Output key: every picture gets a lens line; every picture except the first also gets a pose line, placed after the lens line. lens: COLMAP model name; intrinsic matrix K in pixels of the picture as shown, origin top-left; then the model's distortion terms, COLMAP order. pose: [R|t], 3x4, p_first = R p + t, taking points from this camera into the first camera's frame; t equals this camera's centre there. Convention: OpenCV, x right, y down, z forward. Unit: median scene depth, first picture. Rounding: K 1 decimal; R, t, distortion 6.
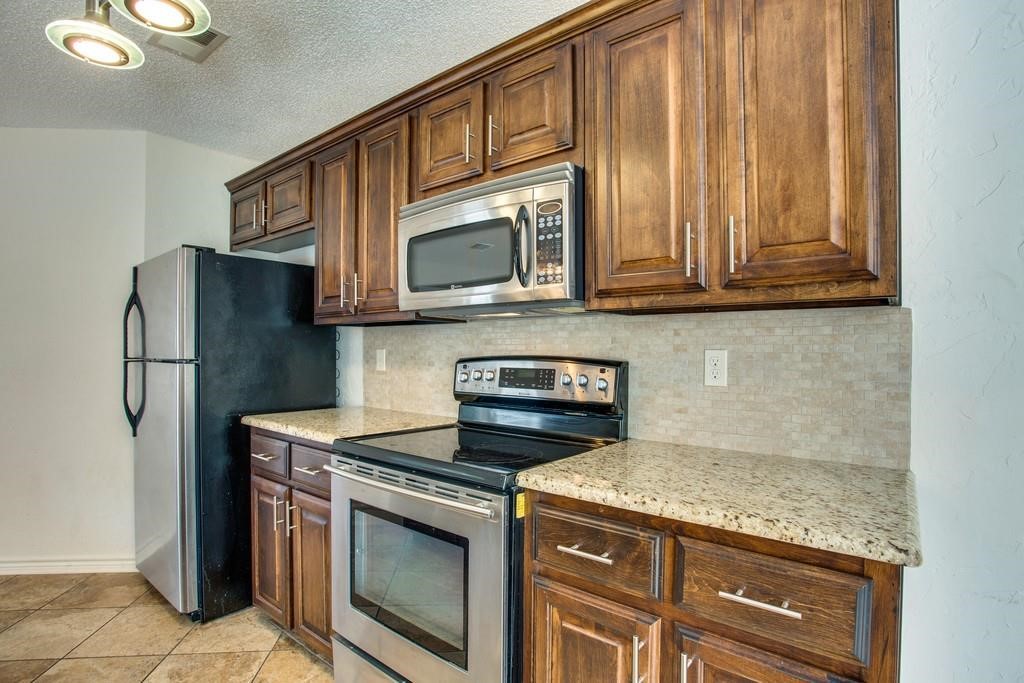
lens RADIAL K [[503.8, 0, 513.0], [0, 503.8, 348.8], [0, 0, 1]] dist [-0.053332, 0.016003]
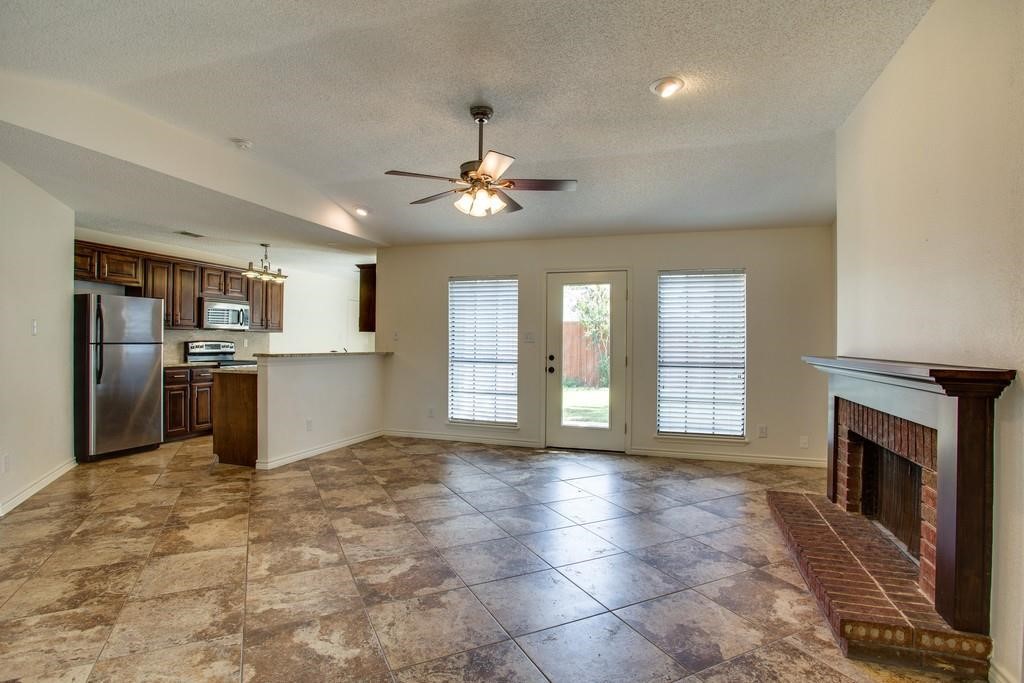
lens RADIAL K [[503.8, 0, 509.4], [0, 503.8, 341.7], [0, 0, 1]] dist [-0.053332, 0.016003]
pose [[-0.343892, -0.003875, 0.939001, -4.409524], [-0.017007, 0.999853, -0.002103, -0.011259], [-0.938855, -0.016693, -0.343908, 0.220975]]
